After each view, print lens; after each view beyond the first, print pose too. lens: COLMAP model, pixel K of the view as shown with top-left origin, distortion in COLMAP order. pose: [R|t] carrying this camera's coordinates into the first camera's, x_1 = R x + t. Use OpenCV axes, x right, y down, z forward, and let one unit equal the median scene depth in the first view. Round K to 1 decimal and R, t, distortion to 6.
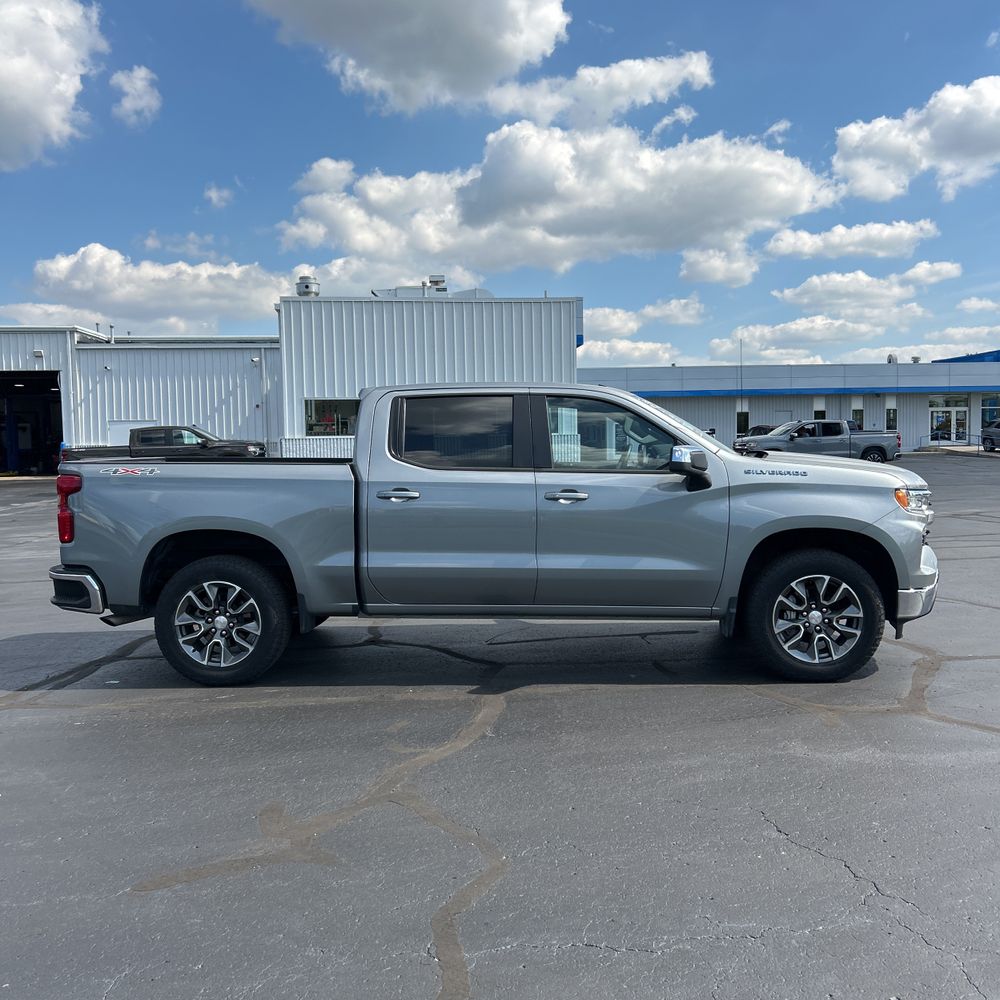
lens RADIAL K [[1004.4, 0, 511.9], [0, 1004.4, 497.9], [0, 0, 1]] dist [0.156973, -0.429794]
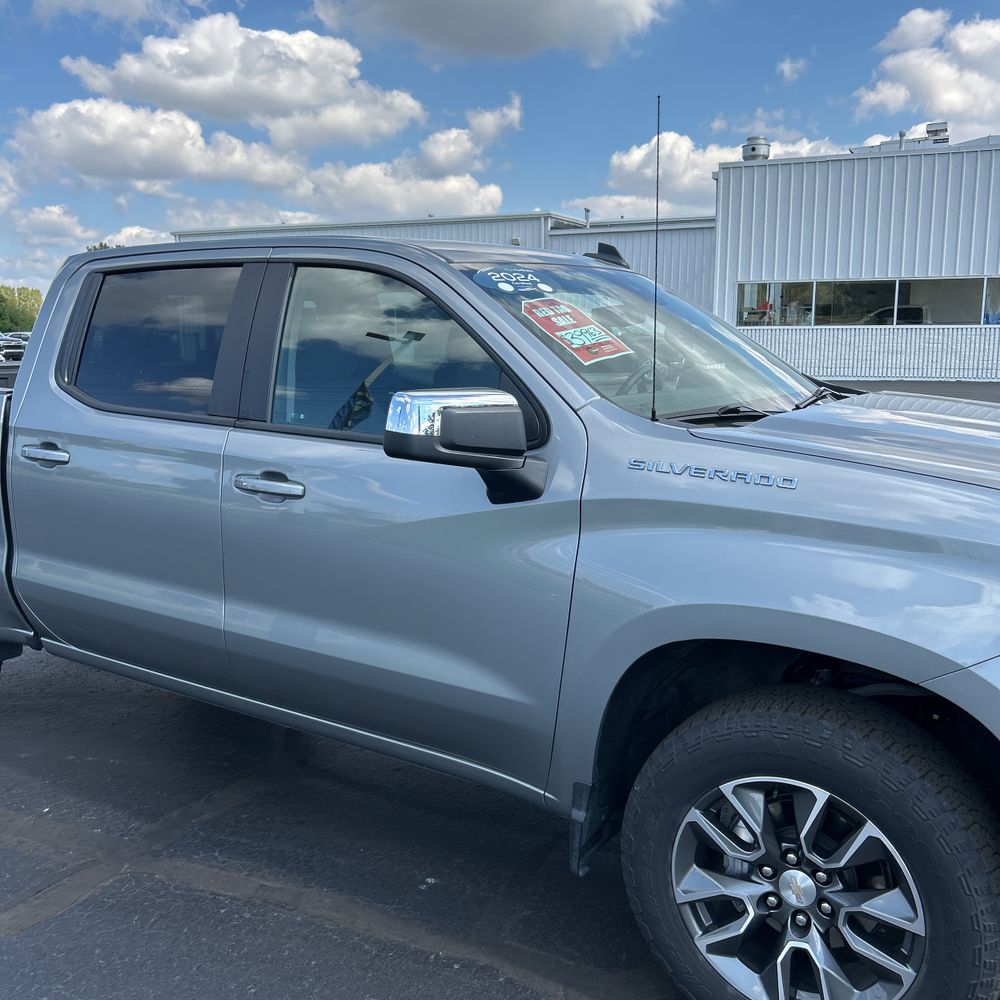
lens RADIAL K [[1021.7, 0, 493.9], [0, 1021.7, 503.8], [0, 0, 1]] dist [0.040121, -0.044733]
pose [[0.858642, 0.098835, -0.502957, 0.368145], [-0.041494, 0.991416, 0.123983, -0.054493], [0.510894, -0.085587, 0.855373, 0.638131]]
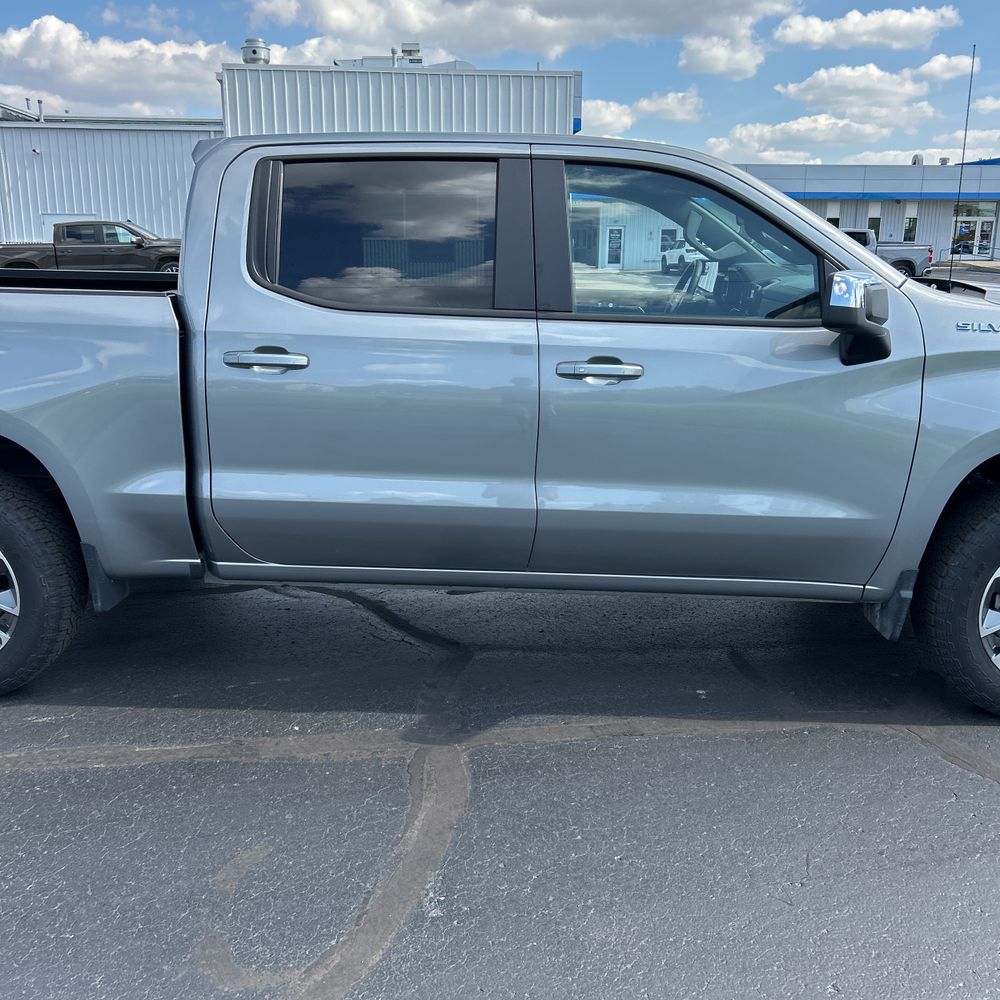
lens RADIAL K [[1021.7, 0, 493.9], [0, 1021.7, 503.8], [0, 0, 1]] dist [0.040121, -0.044733]
pose [[0.999818, 0.018773, 0.003250, 0.001170], [-0.019049, 0.981705, 0.189454, -0.031219], [0.000366, -0.189481, 0.981884, 0.472393]]
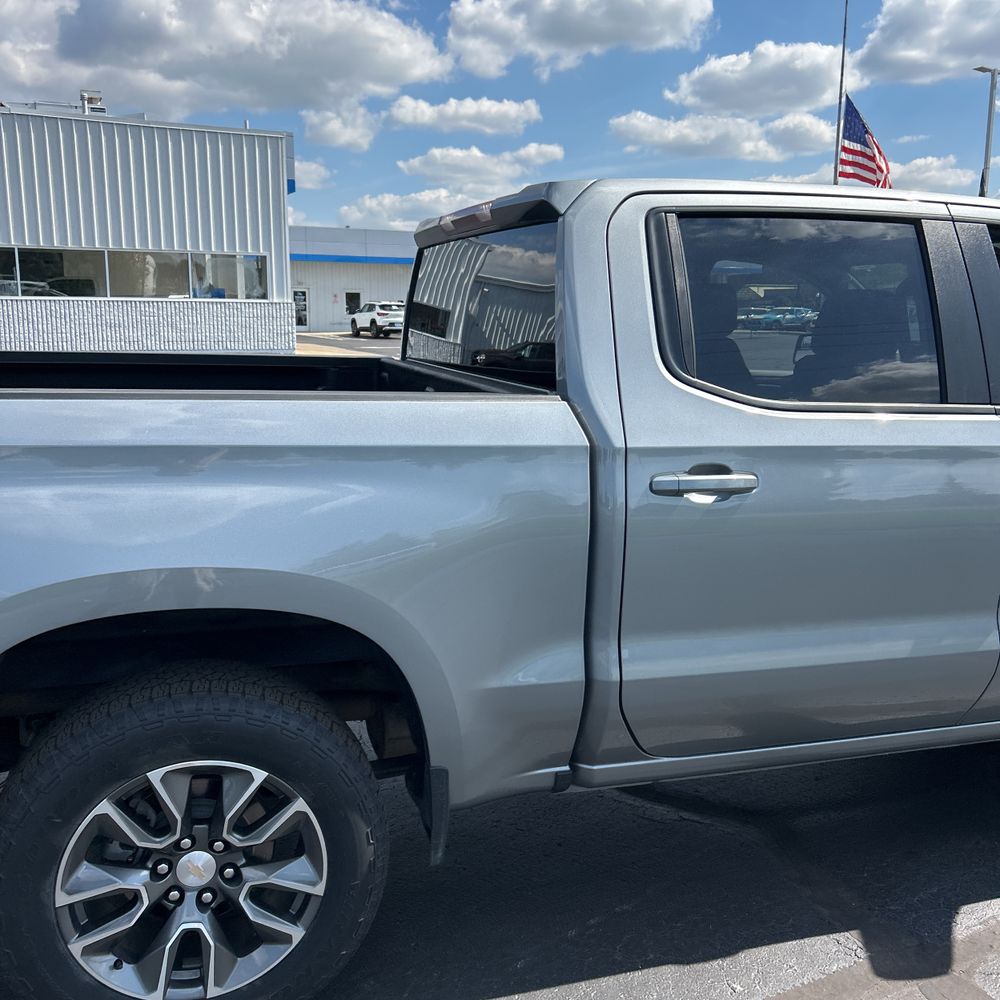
lens RADIAL K [[1025.6, 0, 499.3], [0, 1025.6, 498.3], [0, 0, 1]] dist [0.012743, 0.013987]
pose [[0.942878, -0.036413, 0.331143, -0.301119], [-0.004934, 0.992373, 0.123170, -0.042300], [-0.333102, -0.117768, 0.935507, 0.663260]]
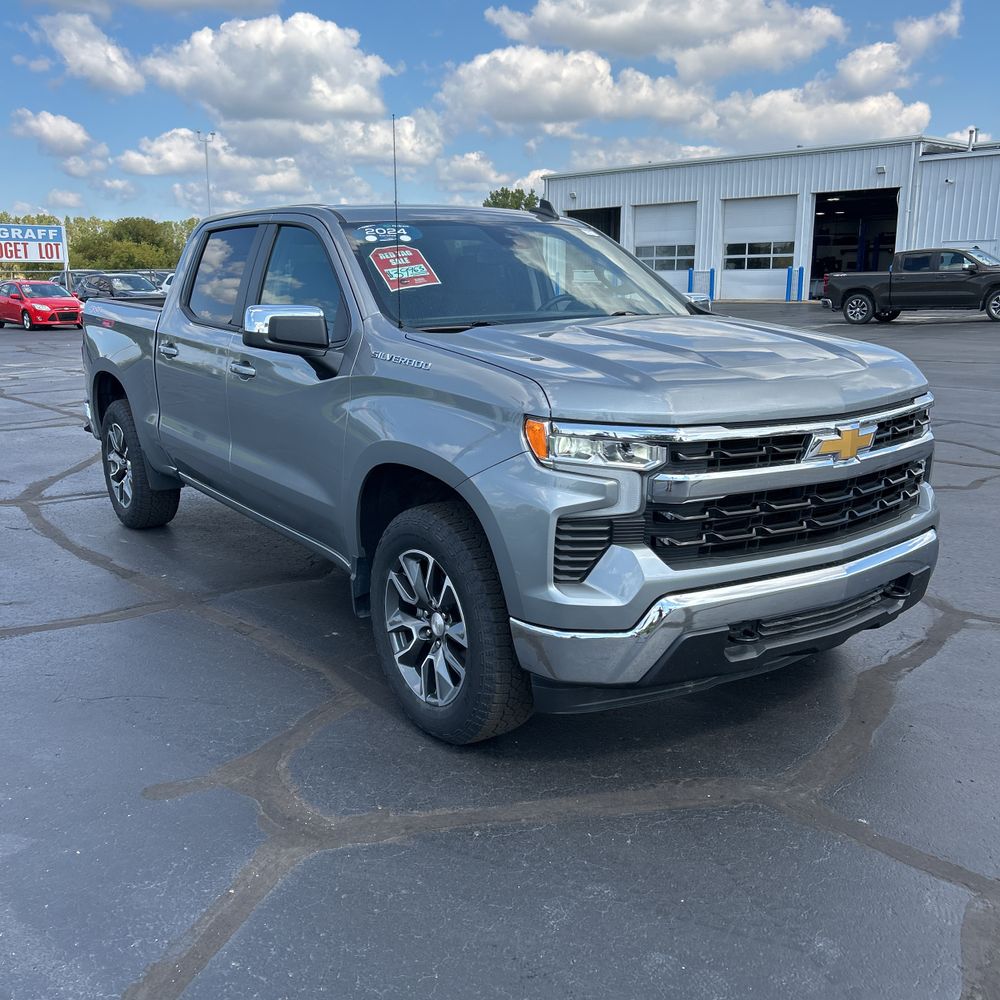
lens RADIAL K [[1012.6, 0, 465.5], [0, 1012.6, 510.9], [0, 0, 1]] dist [0.012885, -0.007027]
pose [[0.594488, 0.195771, -0.779909, 0.720243], [-0.048499, 0.976874, 0.208244, -0.060499], [0.802641, -0.085974, 0.590234, 0.673148]]
